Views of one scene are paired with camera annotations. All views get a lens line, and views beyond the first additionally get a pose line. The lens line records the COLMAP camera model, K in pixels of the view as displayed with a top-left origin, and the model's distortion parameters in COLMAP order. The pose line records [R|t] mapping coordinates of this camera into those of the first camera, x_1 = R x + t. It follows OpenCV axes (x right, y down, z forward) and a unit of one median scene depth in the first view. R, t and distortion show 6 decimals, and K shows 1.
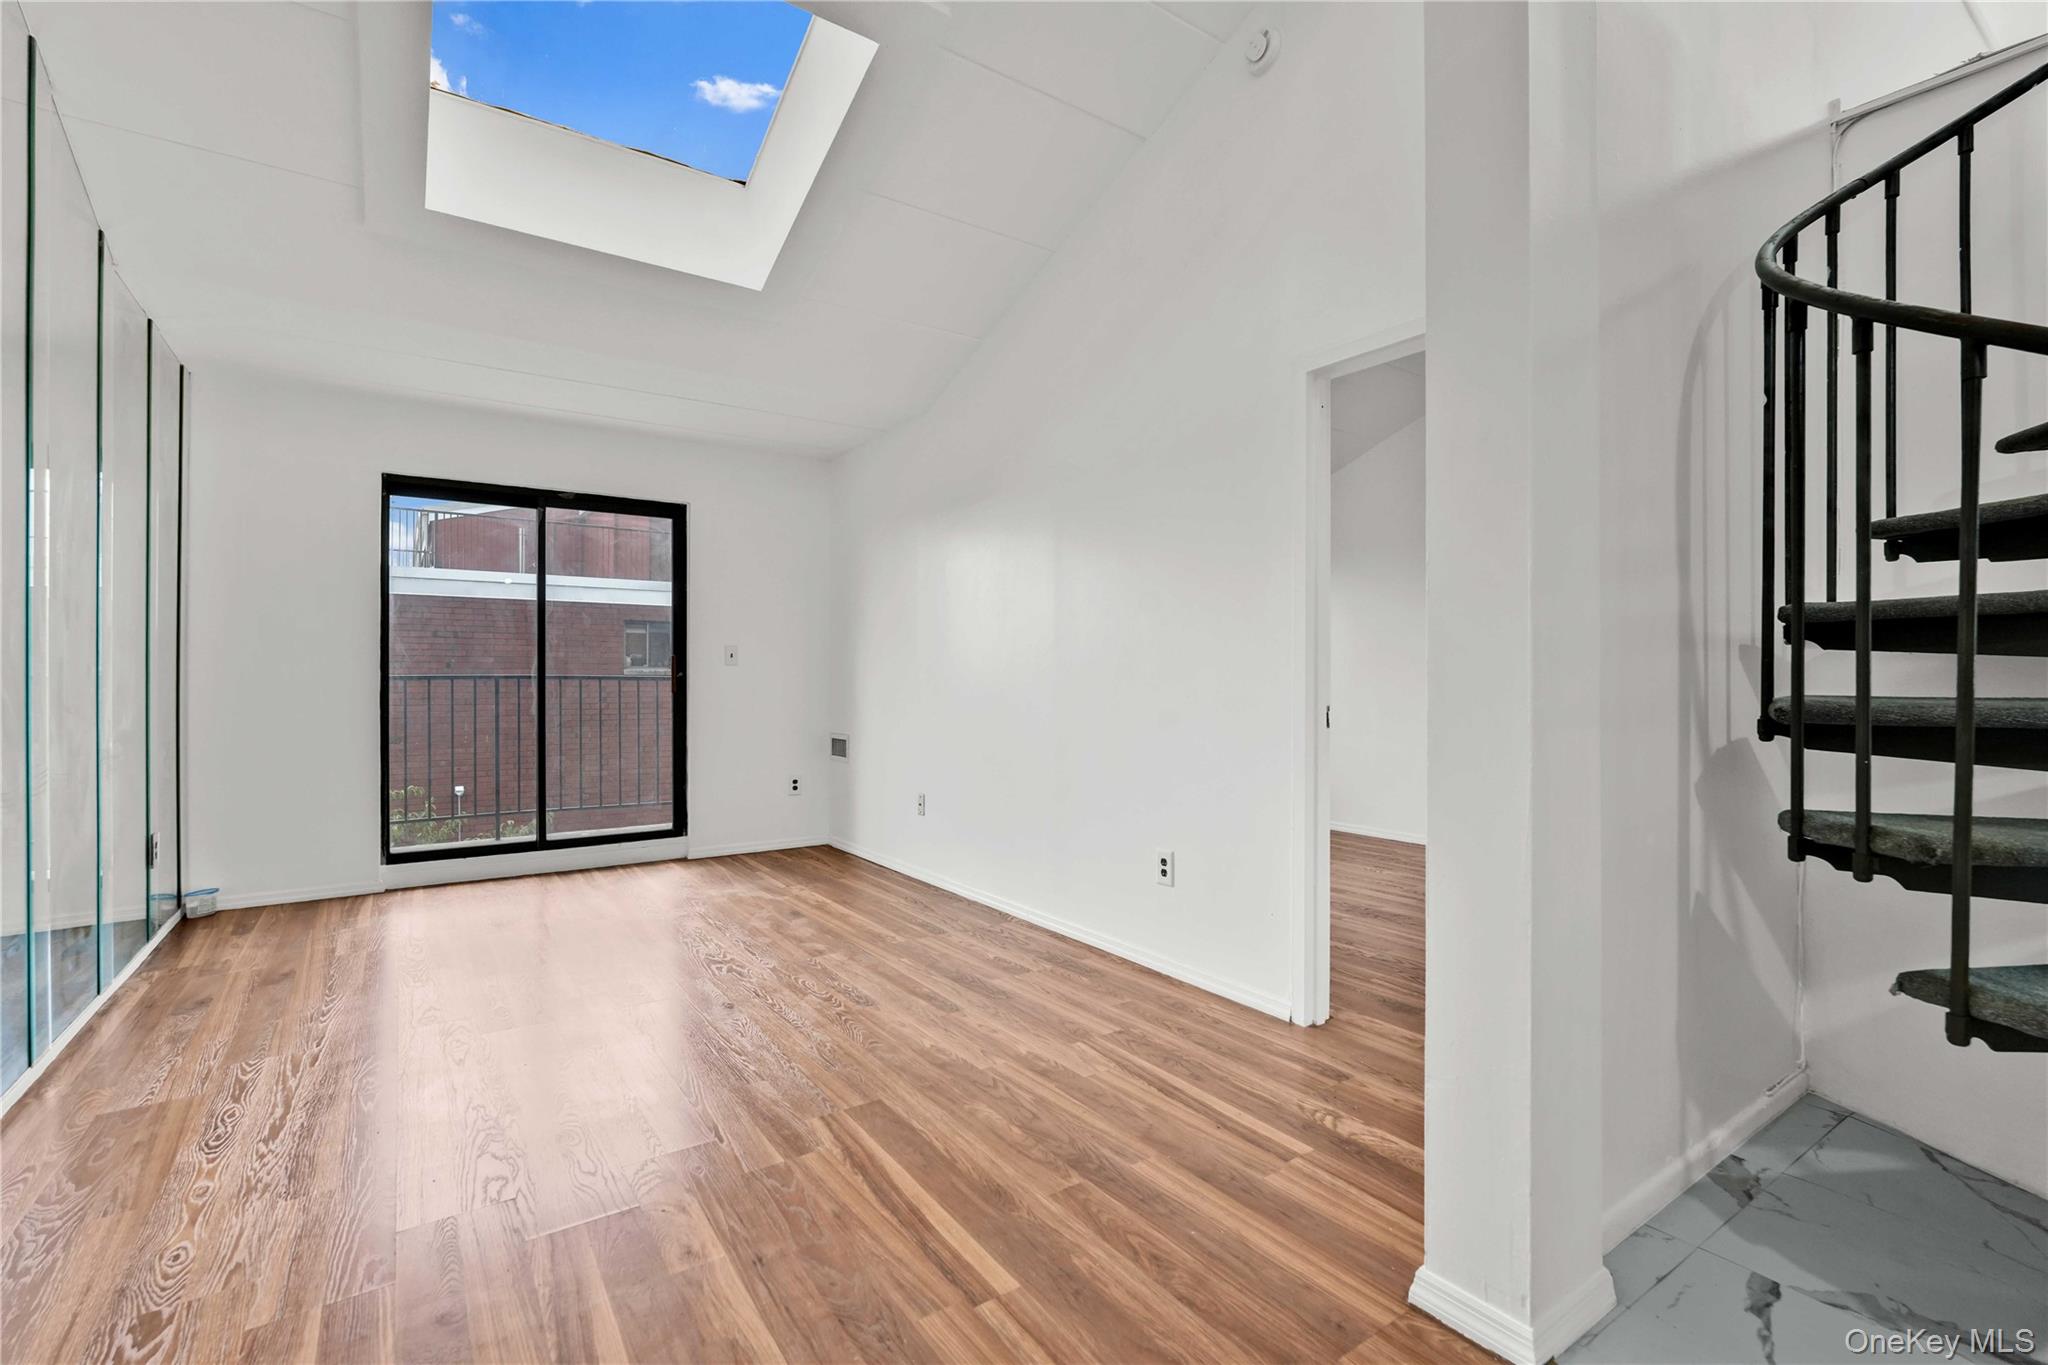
lens RADIAL K [[907.7, 0, 1020.0], [0, 907.7, 678.4], [0, 0, 1]] dist [-0.016271, 0.006982]
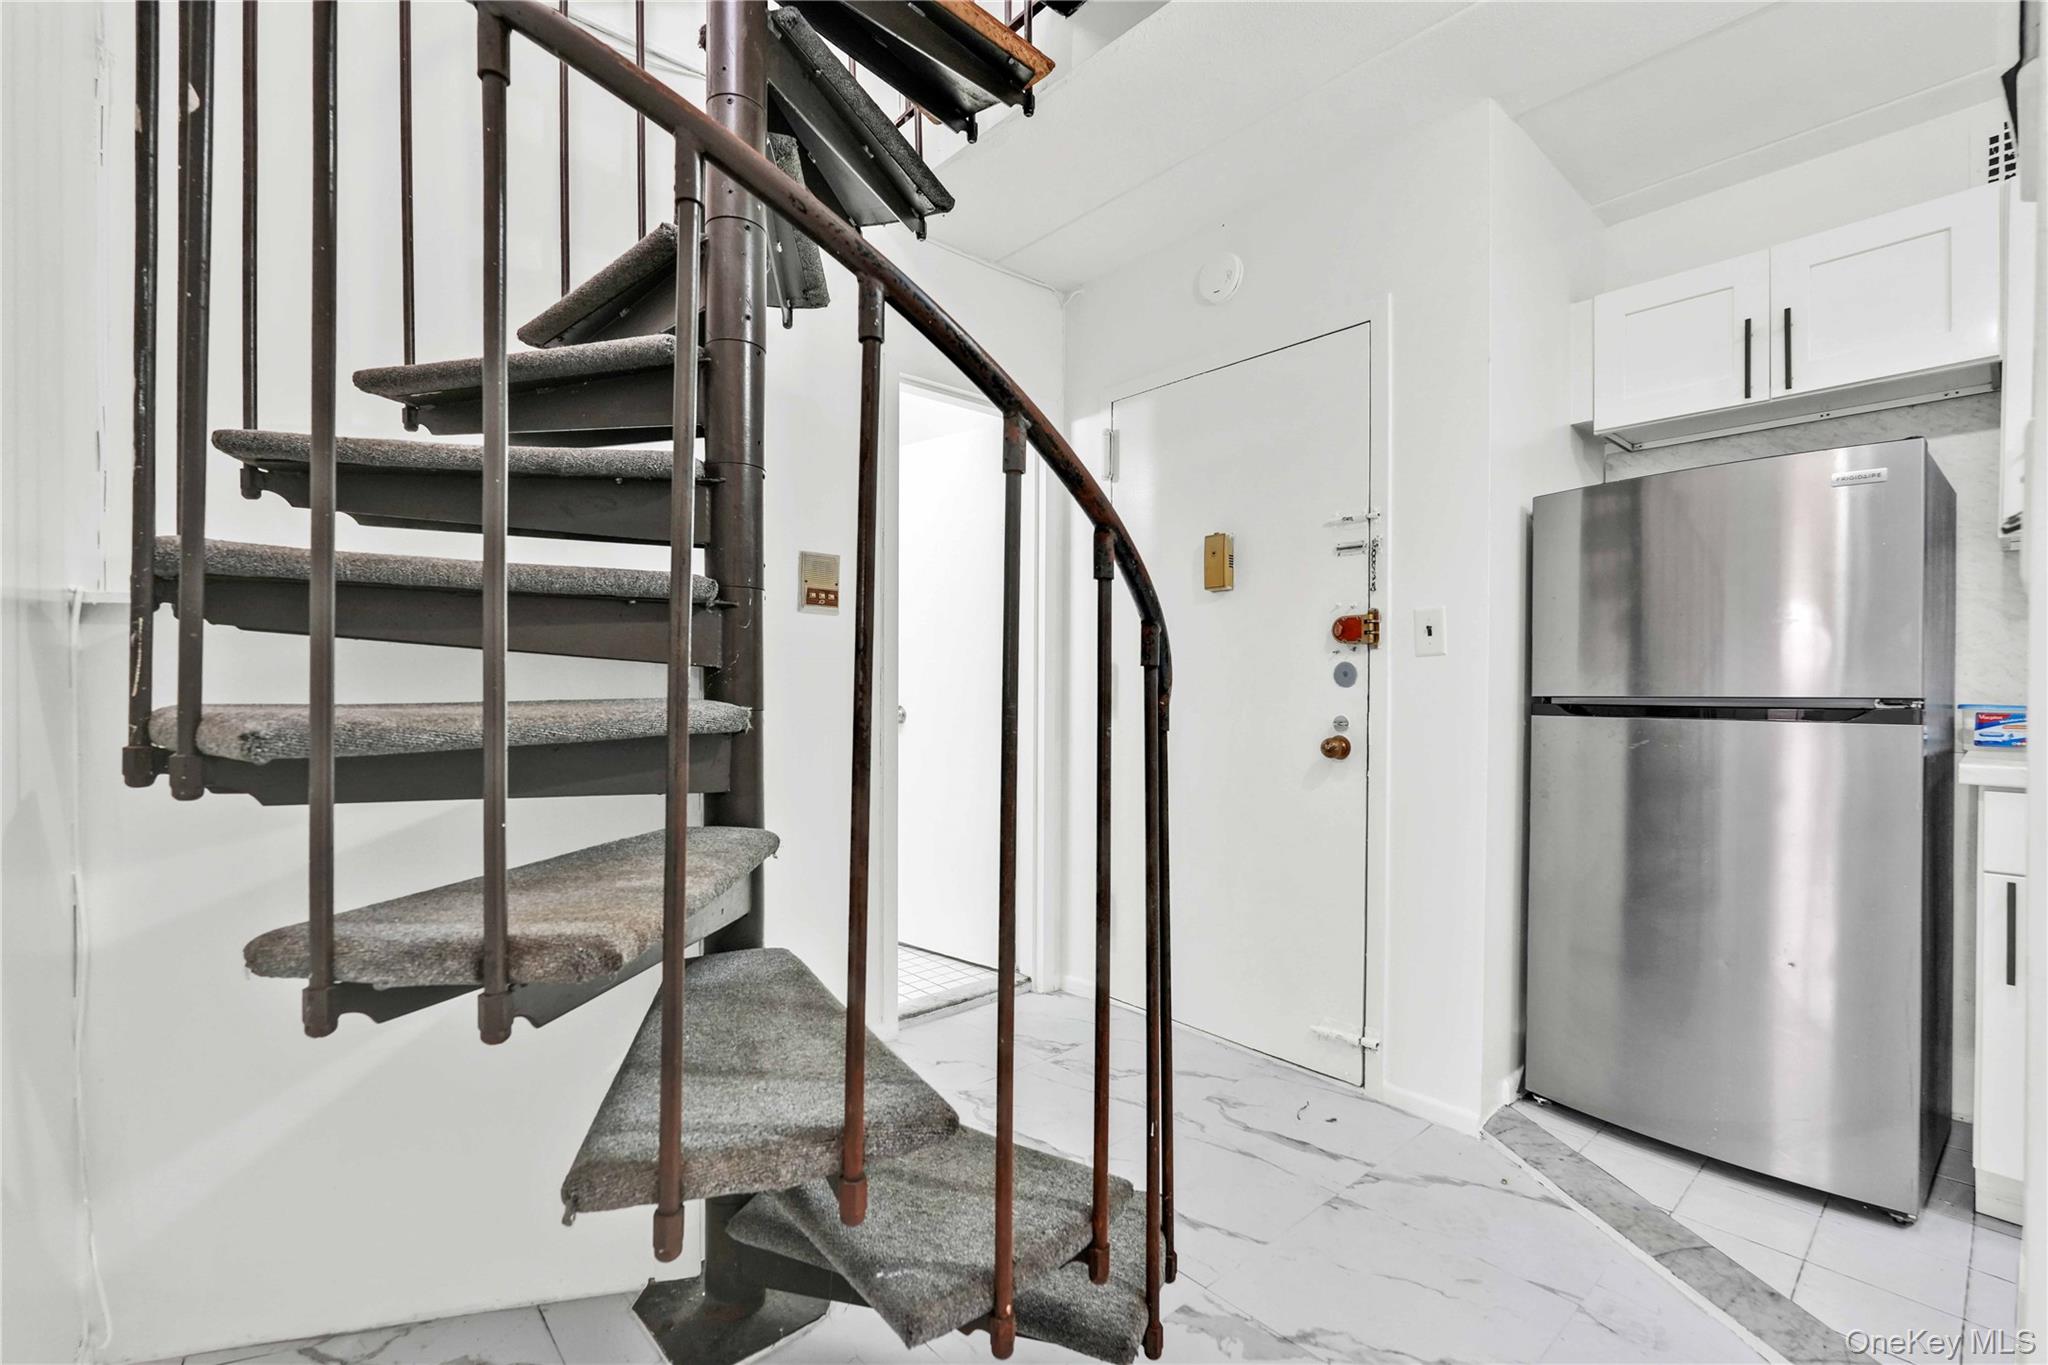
lens RADIAL K [[907.7, 0, 1028.9], [0, 907.7, 678.1], [0, 0, 1]] dist [-0.016271, 0.006982]
pose [[-0.184909, -0.016931, 0.982610, 0.157037], [-0.013385, 0.999802, 0.014708, -0.011488], [-0.982665, -0.010433, -0.185099, 0.406342]]
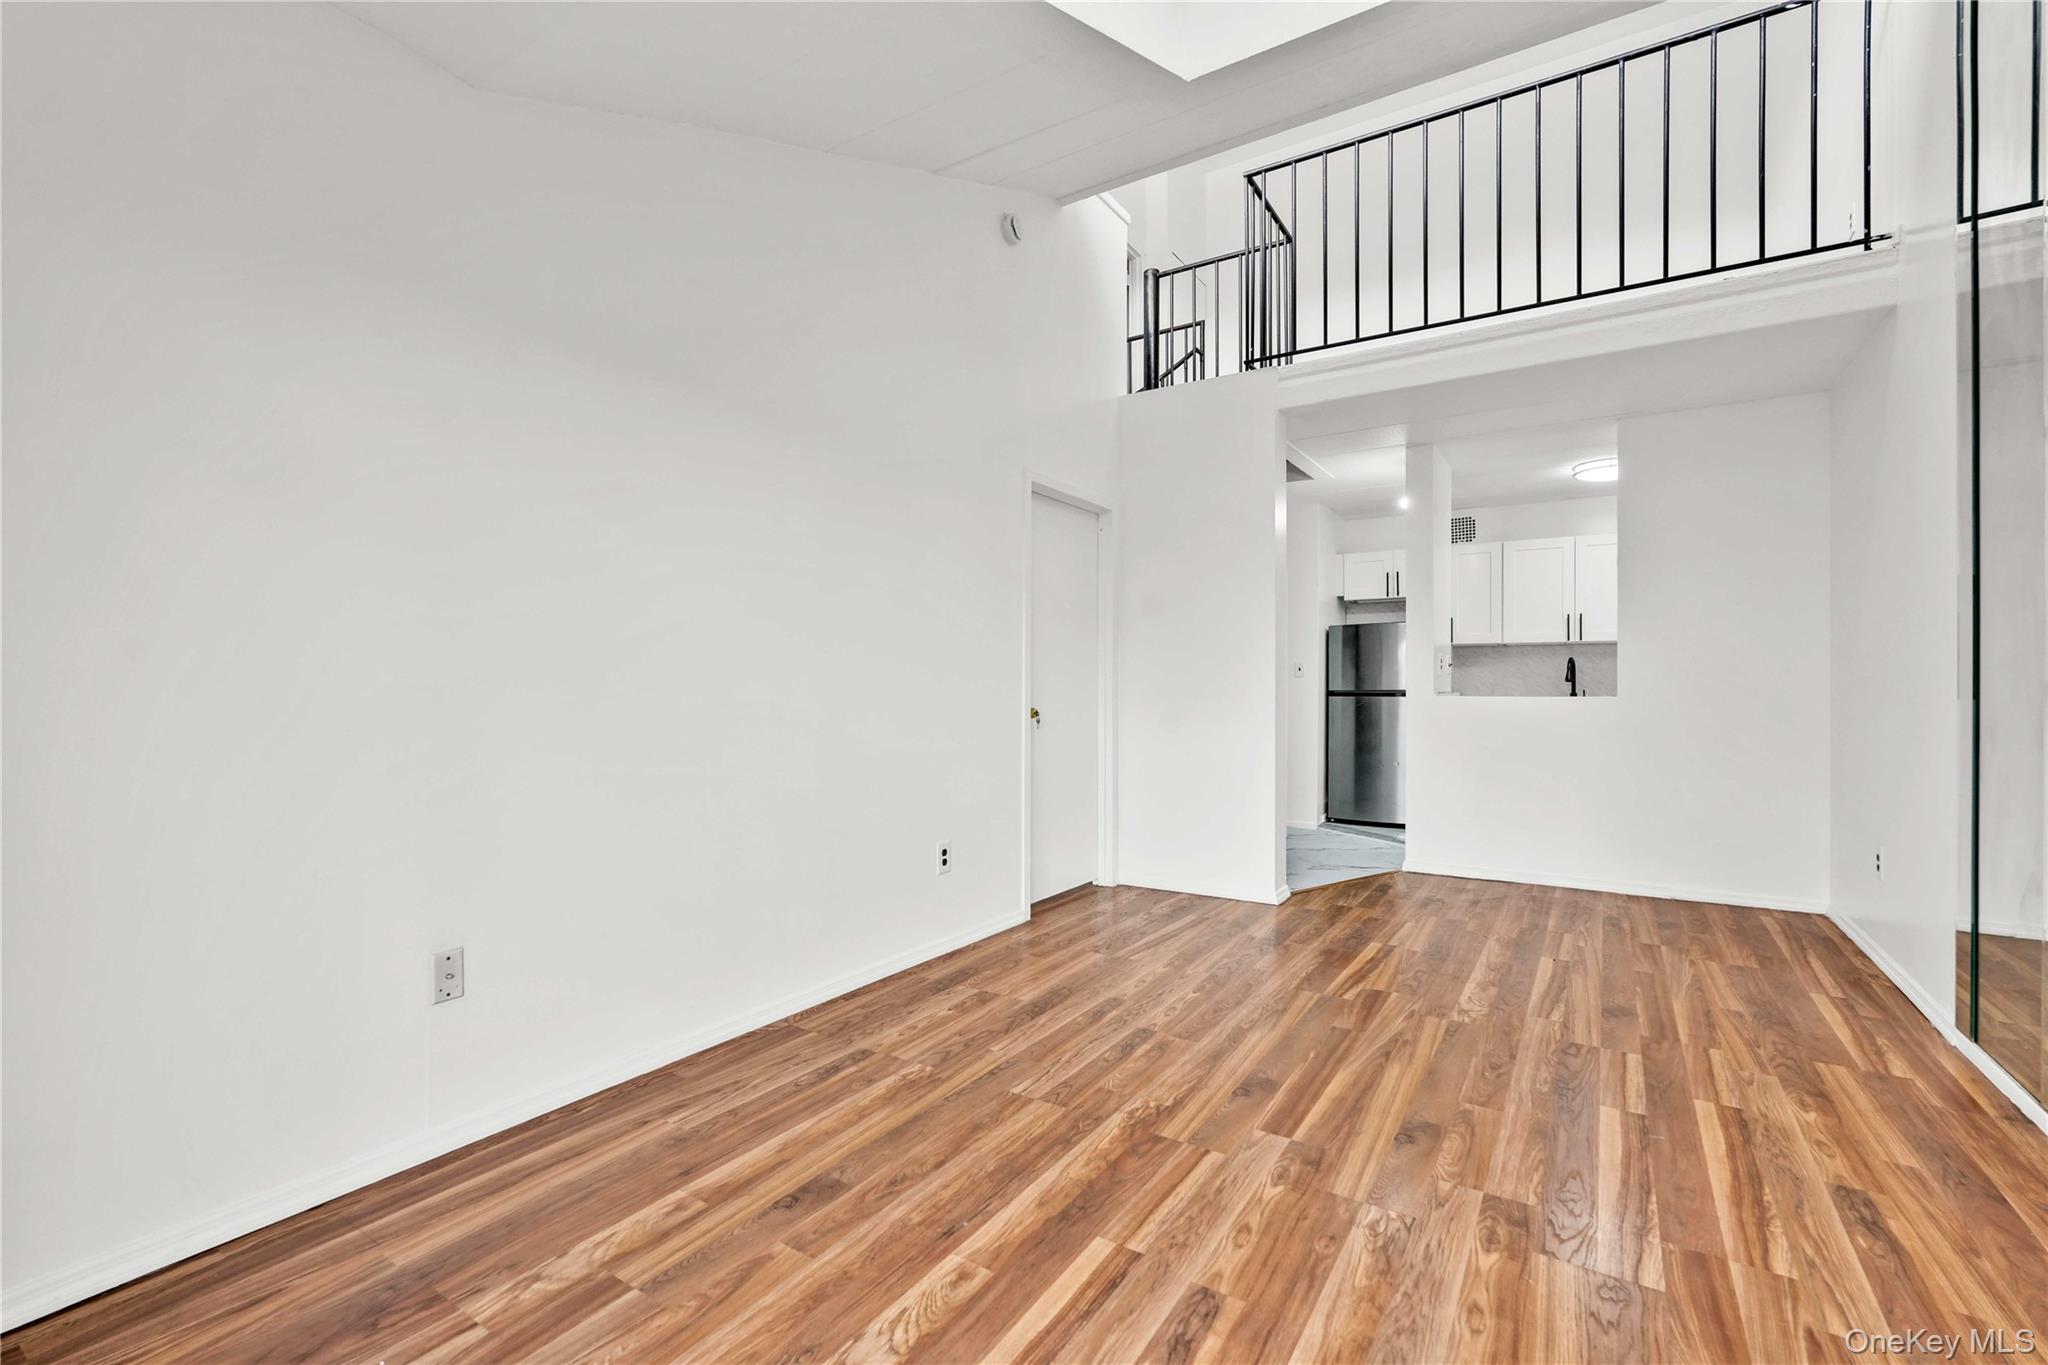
lens RADIAL K [[907.7, 0, 1002.0], [0, 907.7, 685.5], [0, 0, 1]] dist [-0.016271, 0.006982]
pose [[-0.371337, 0.000501, 0.928498, -0.933384], [-0.002111, 0.999997, -0.001384, -0.000292], [-0.928496, -0.002473, -0.371335, 1.405692]]
